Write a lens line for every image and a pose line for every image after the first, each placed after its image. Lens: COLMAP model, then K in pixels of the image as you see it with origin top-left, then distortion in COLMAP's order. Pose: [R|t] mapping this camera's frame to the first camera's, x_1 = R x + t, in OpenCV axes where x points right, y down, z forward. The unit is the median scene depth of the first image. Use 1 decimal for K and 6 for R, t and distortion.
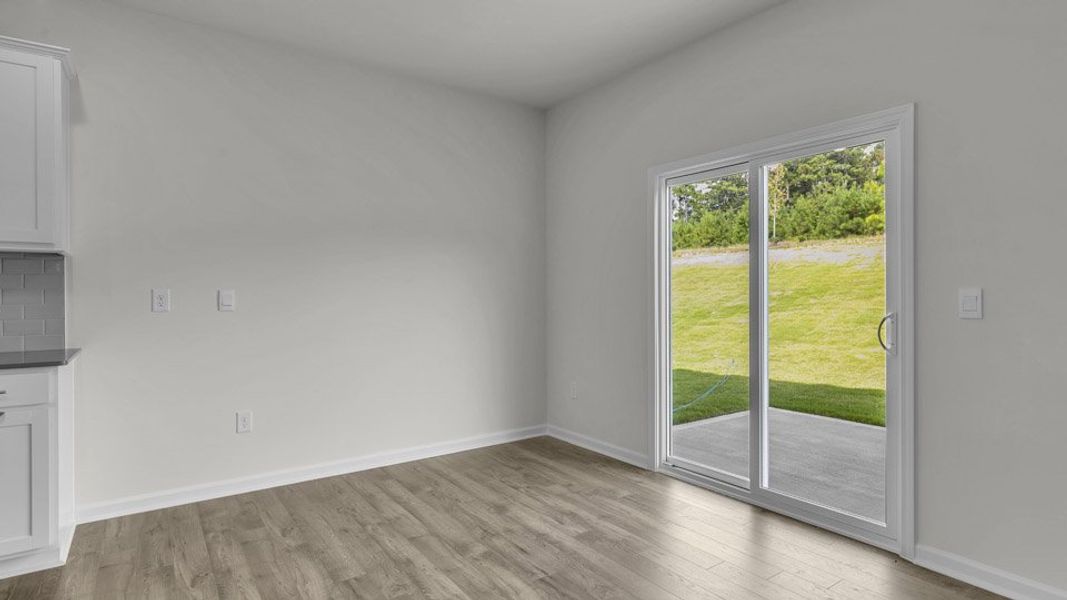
lens RADIAL K [[561.4, 0, 541.6], [0, 561.4, 297.2], [0, 0, 1]] dist [0.013050, -0.002265]
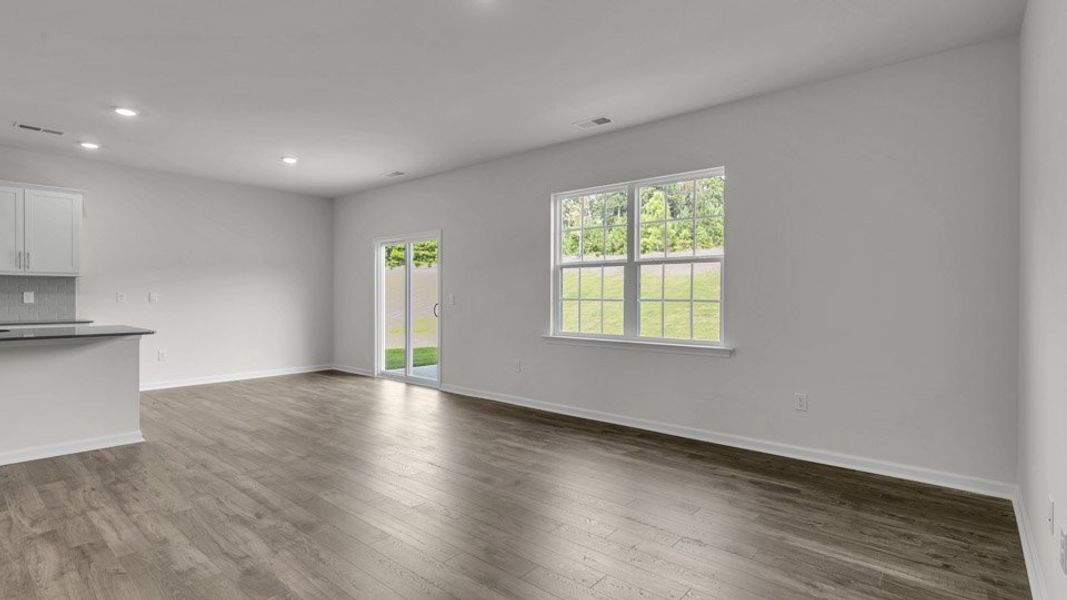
lens RADIAL K [[515.5, 0, 544.6], [0, 515.5, 303.2], [0, 0, 1]] dist [-0.001834, 0.003438]
pose [[0.967261, 0.000861, 0.253781, 0.328568], [-0.002811, 0.999969, 0.007320, 0.006697], [-0.253767, -0.007793, 0.967234, -1.104233]]
